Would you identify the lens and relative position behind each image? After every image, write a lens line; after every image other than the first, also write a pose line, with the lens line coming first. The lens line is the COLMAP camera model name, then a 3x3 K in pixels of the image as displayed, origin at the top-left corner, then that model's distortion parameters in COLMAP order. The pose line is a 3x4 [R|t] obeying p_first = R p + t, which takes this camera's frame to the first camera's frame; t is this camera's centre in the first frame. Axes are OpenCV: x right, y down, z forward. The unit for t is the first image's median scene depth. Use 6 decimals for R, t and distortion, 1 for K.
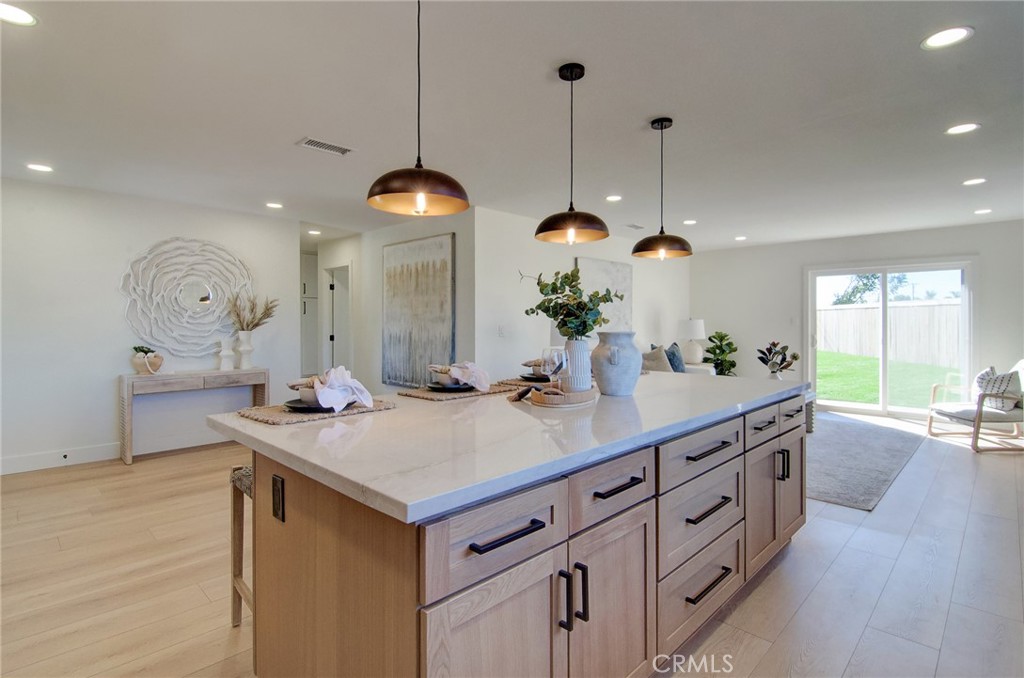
lens RADIAL K [[492.8, 0, 516.0], [0, 492.8, 332.7], [0, 0, 1]] dist [0.006046, -0.006563]
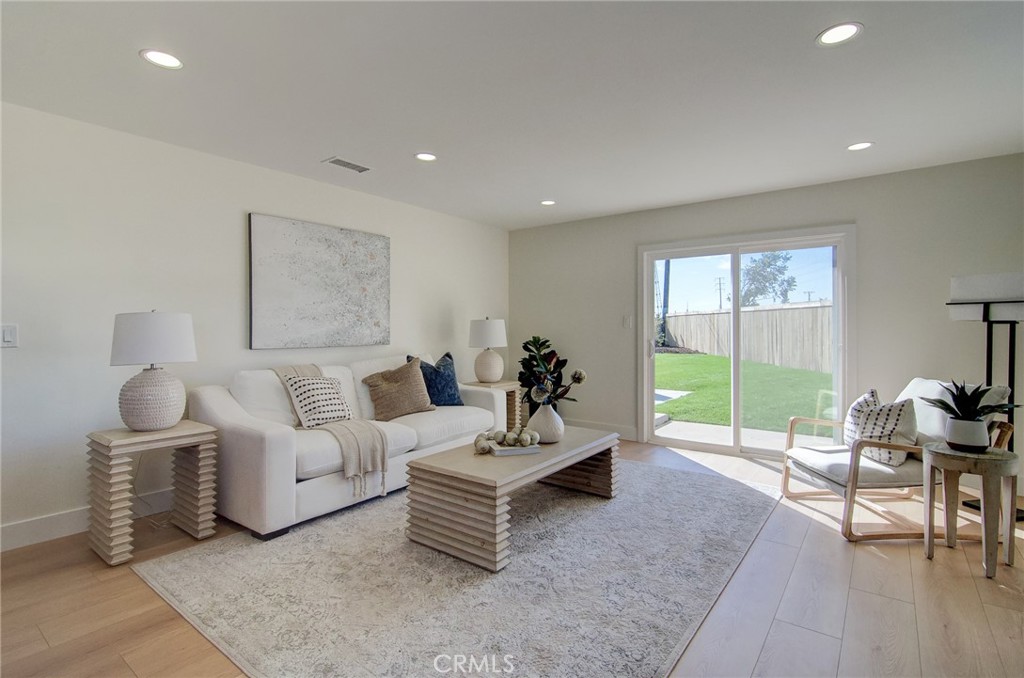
lens RADIAL K [[492.8, 0, 510.4], [0, 492.8, 336.3], [0, 0, 1]] dist [0.006046, -0.006563]
pose [[0.992883, -0.006022, 0.118940, 0.437516], [0.006329, 0.999978, -0.002202, -0.000749], [-0.118924, 0.002939, 0.992899, 0.436338]]
